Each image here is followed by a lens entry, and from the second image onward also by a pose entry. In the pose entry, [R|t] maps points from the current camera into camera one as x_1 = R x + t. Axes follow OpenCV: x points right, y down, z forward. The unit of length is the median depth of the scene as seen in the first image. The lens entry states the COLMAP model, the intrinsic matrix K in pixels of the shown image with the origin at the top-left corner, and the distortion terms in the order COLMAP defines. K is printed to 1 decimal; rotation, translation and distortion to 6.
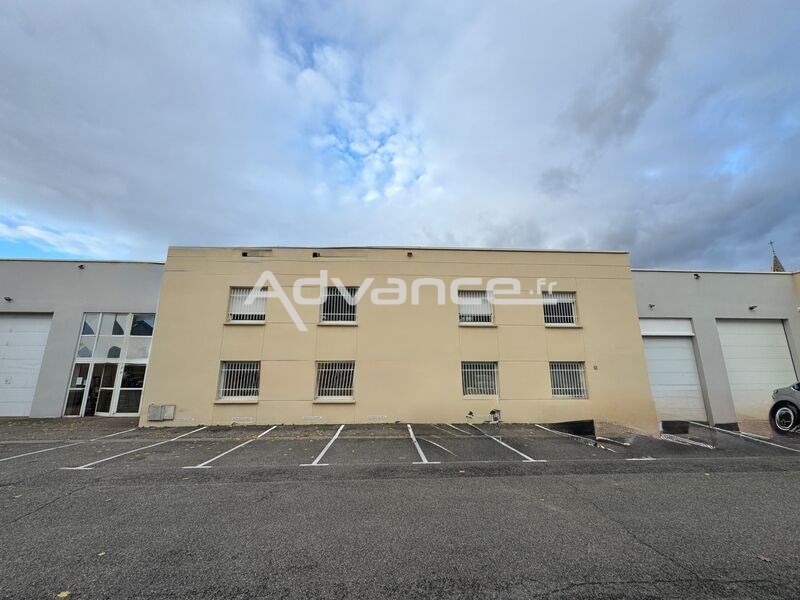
lens RADIAL K [[318.6, 0, 398.5], [0, 318.6, 299.7], [0, 0, 1]] dist [-0.003455, 0.000546]
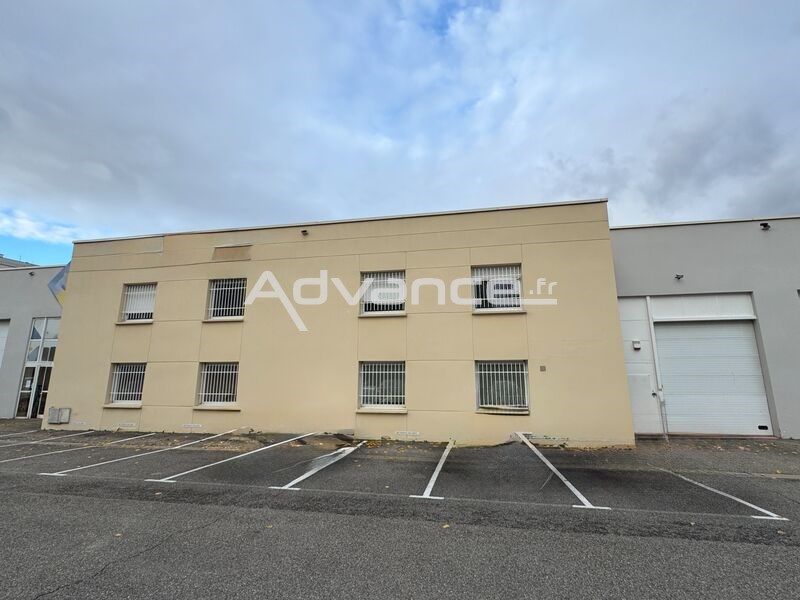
lens RADIAL K [[376.3, 0, 396.5], [0, 376.3, 301.0], [0, 0, 1]] dist [0.003411, -0.001770]
pose [[0.969715, -0.047384, -0.239598, 0.496675], [0.052513, 0.998507, 0.015064, 0.032905], [0.238526, -0.027190, 0.970755, 0.108839]]
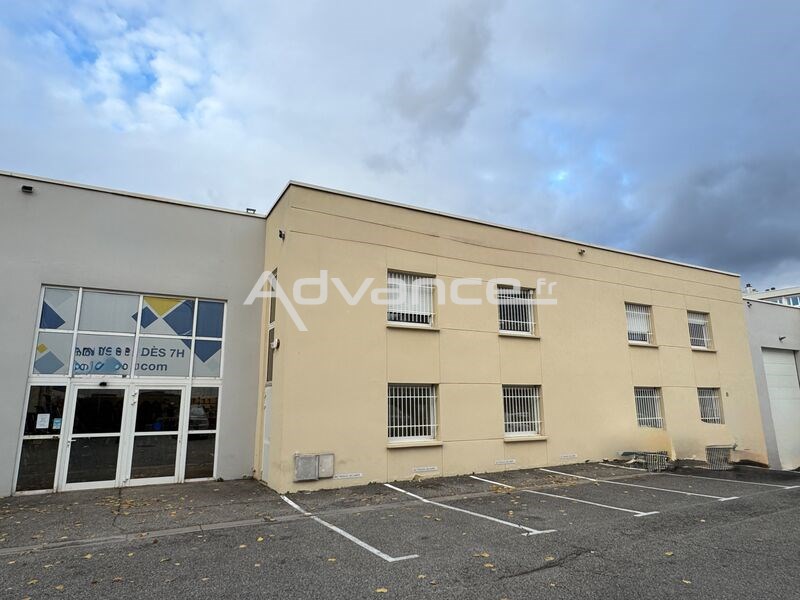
lens RADIAL K [[483.7, 0, 399.8], [0, 483.7, 297.4], [0, 0, 1]] dist [-0.002245, -0.000634]
pose [[0.905499, 0.083313, 0.416090, -0.885510], [-0.086126, 0.996211, -0.012042, 0.024580], [-0.415517, -0.024933, 0.909244, 0.085377]]
